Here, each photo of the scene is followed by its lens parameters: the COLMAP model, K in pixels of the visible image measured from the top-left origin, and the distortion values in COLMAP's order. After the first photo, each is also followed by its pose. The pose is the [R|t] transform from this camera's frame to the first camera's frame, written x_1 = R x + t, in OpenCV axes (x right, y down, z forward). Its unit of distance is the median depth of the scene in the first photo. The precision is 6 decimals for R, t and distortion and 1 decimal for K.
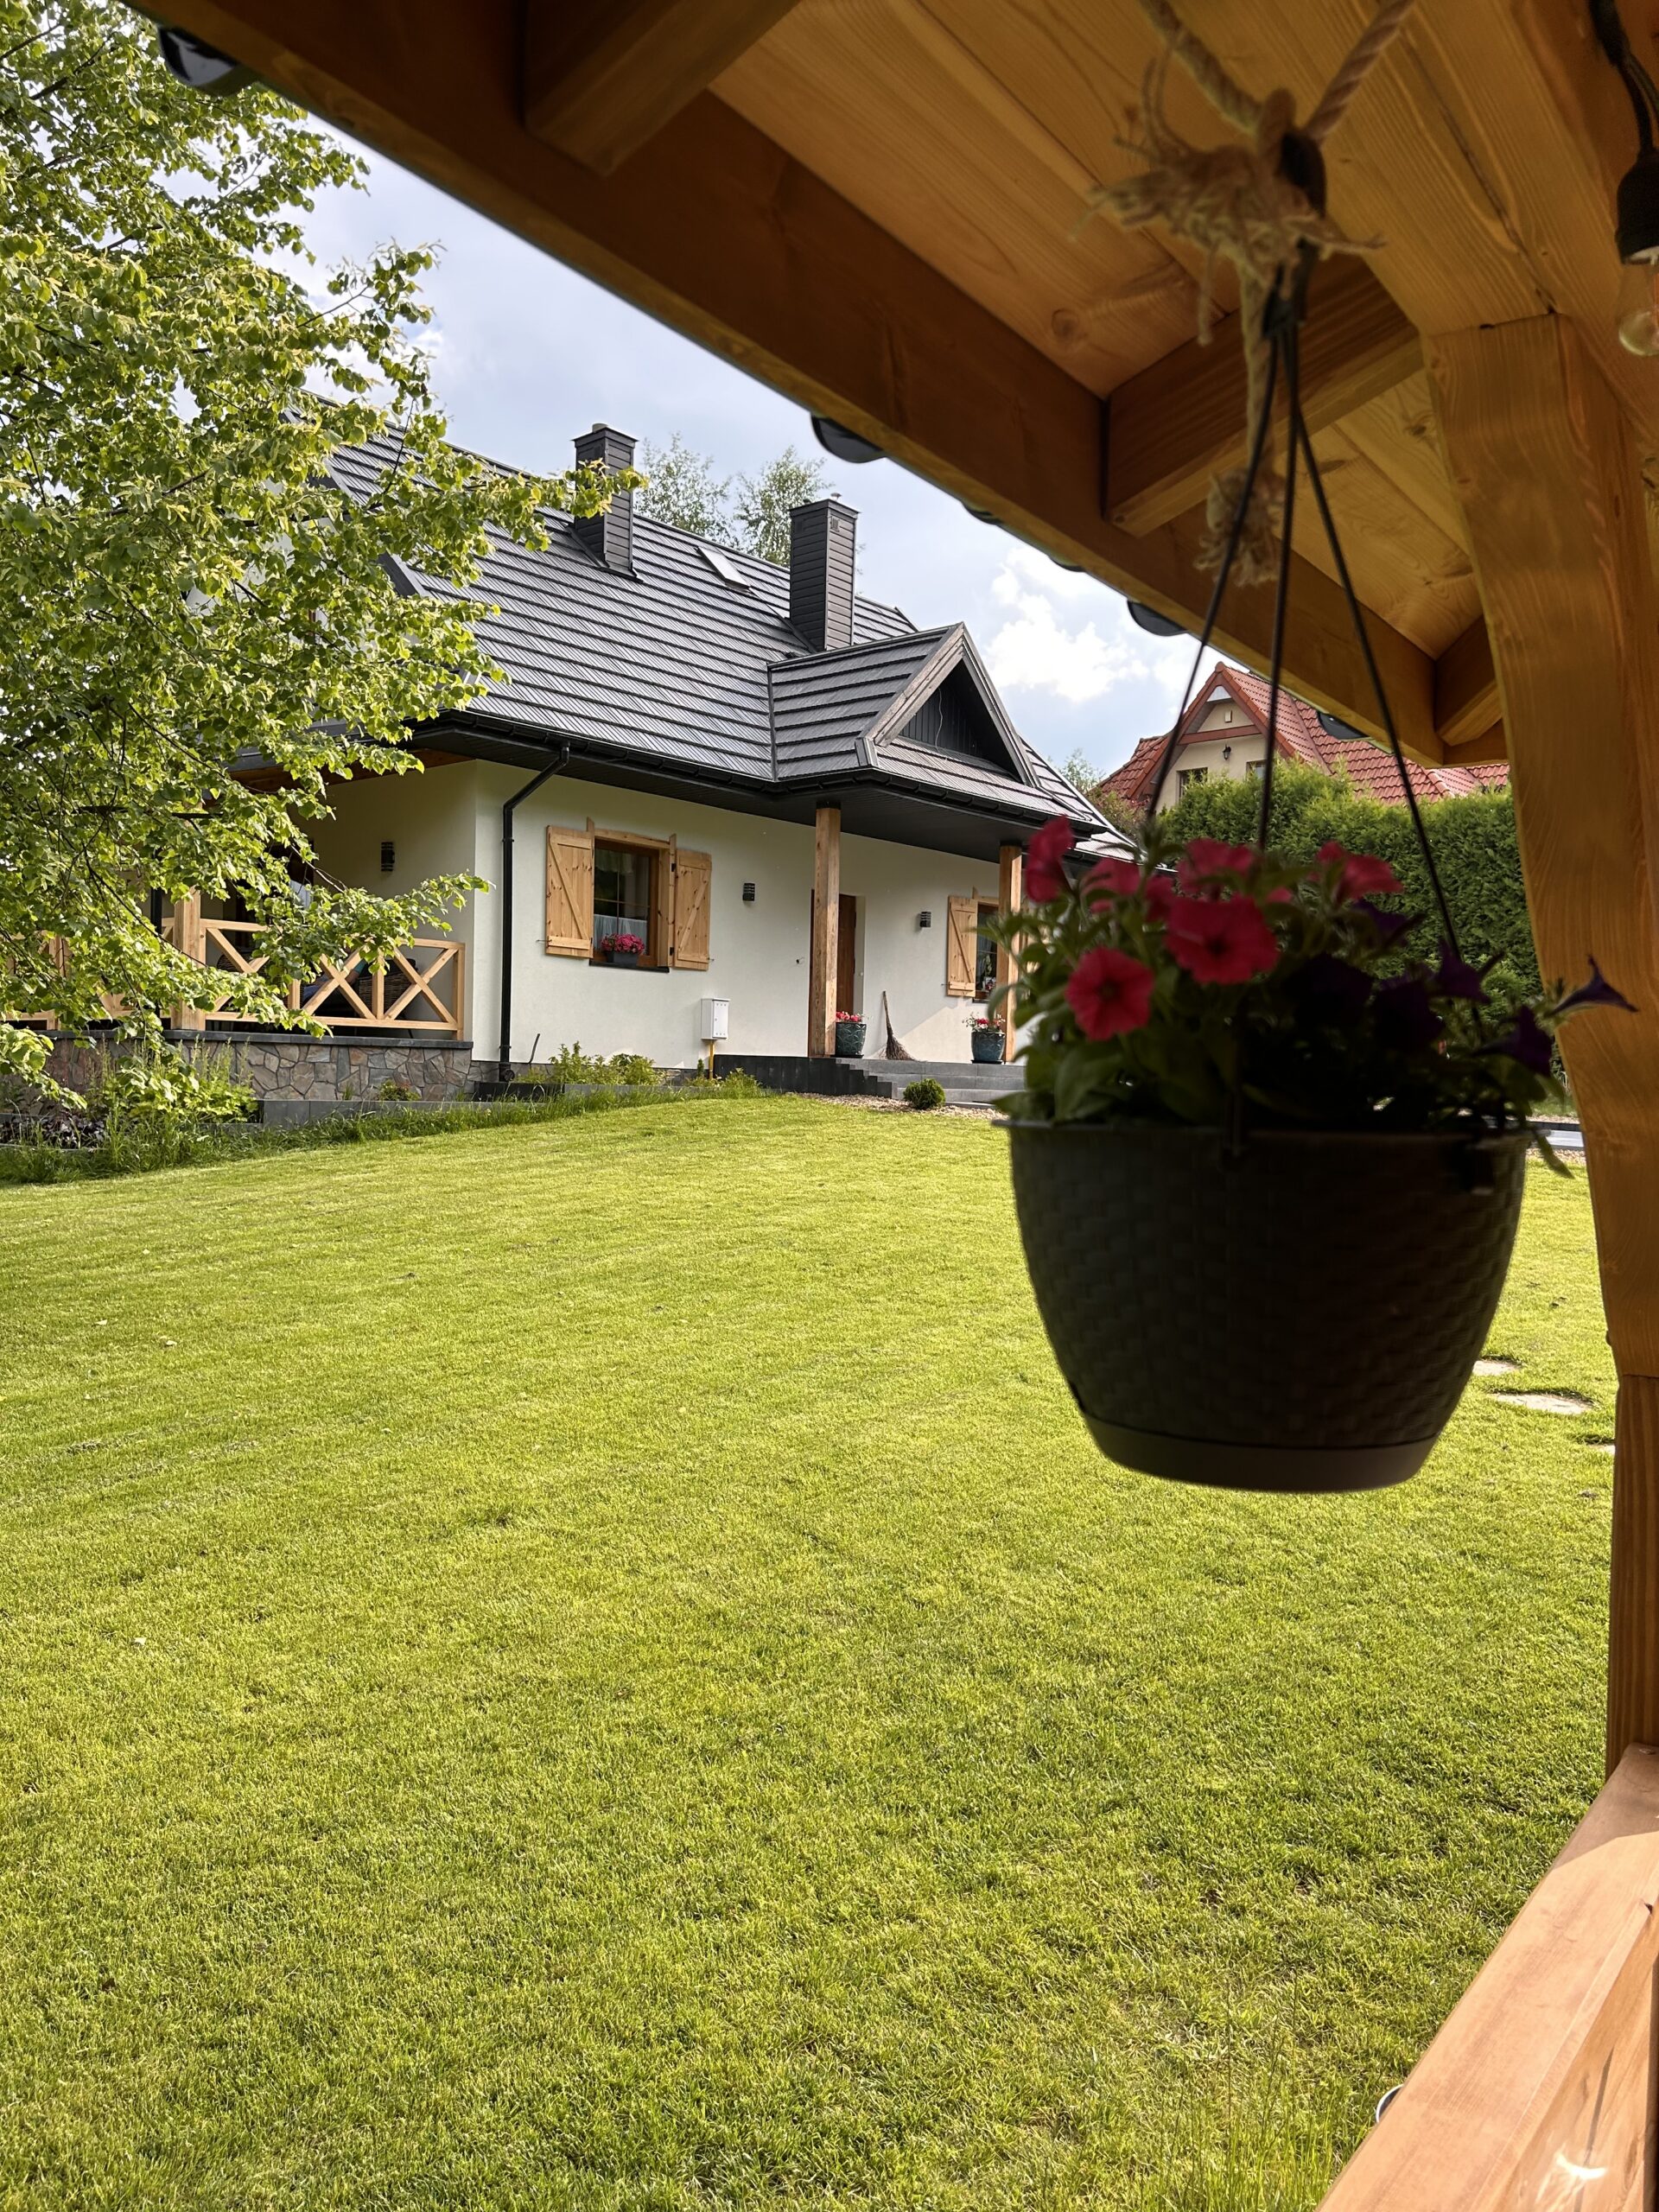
lens RADIAL K [[1663.9, 0, 836.0], [0, 1663.9, 1118.9], [0, 0, 1]] dist [-0.000727, -0.015853]
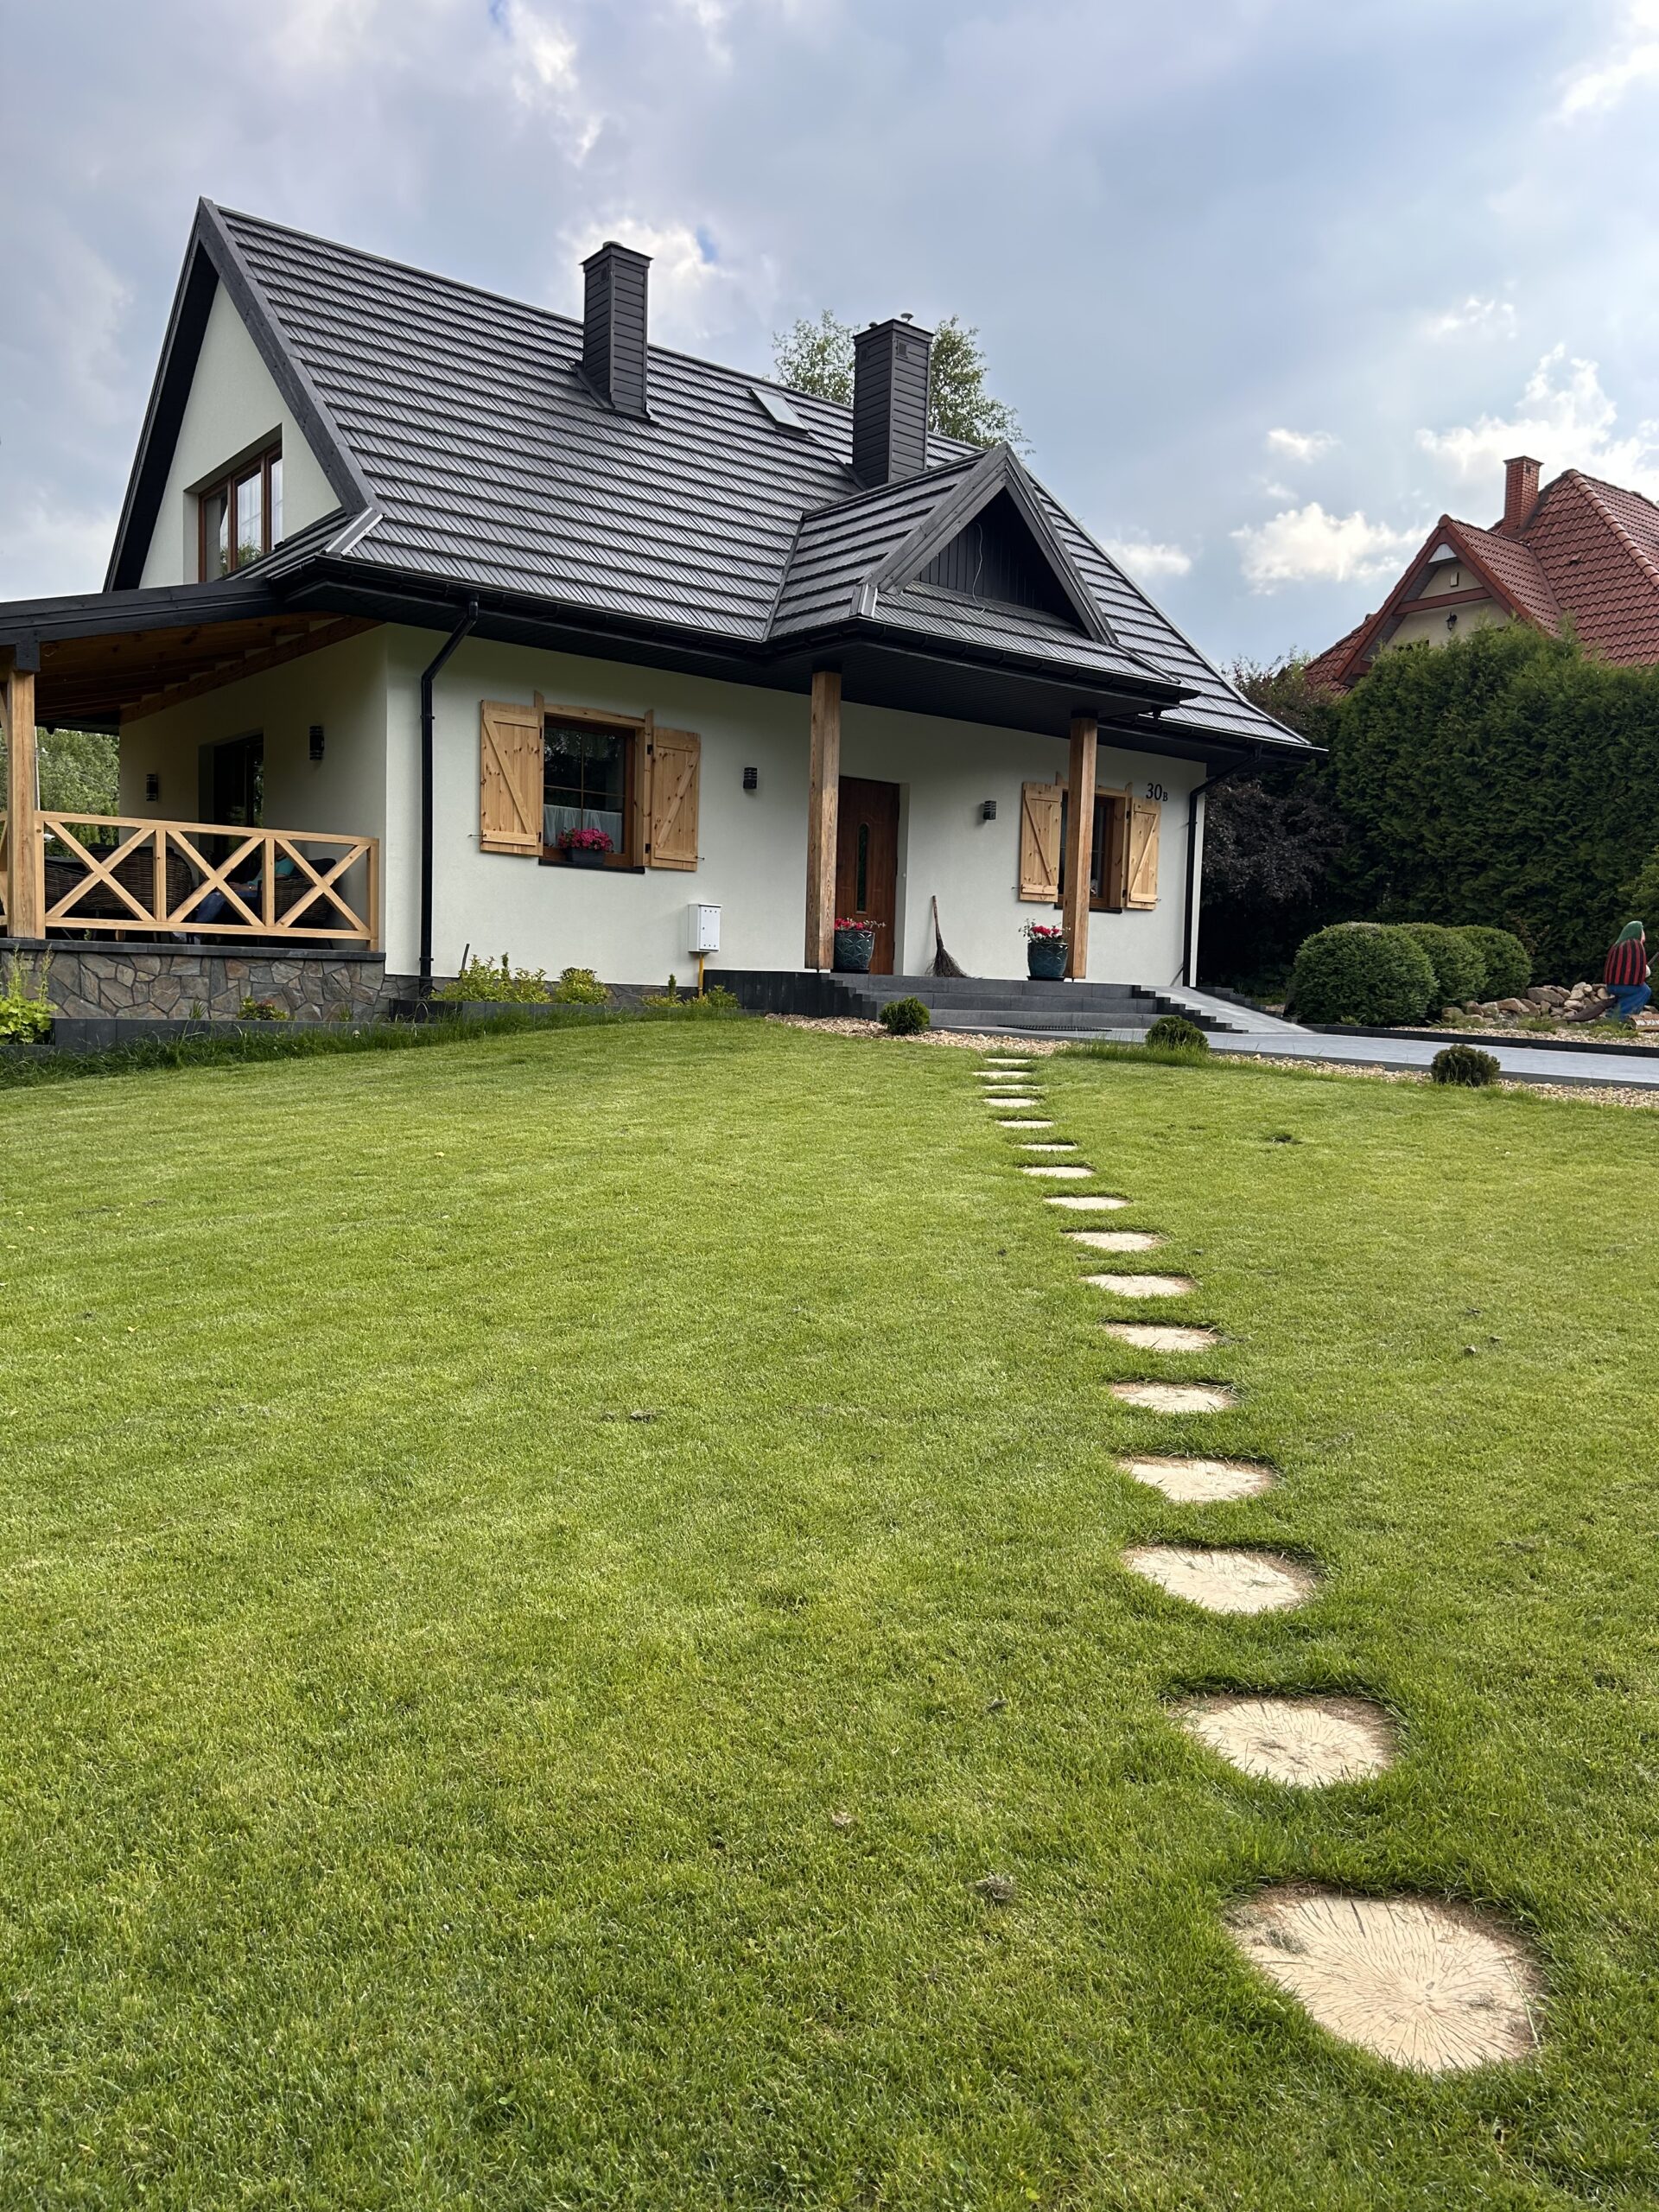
lens RADIAL K [[1663.9, 0, 813.3], [0, 1663.9, 1107.2], [0, 0, 1]] dist [-0.000727, -0.015853]
pose [[0.982013, 0.013775, -0.188309, 0.147471], [-0.006925, 0.999292, 0.036986, 0.000178], [0.188685, -0.035016, 0.981413, 0.171197]]
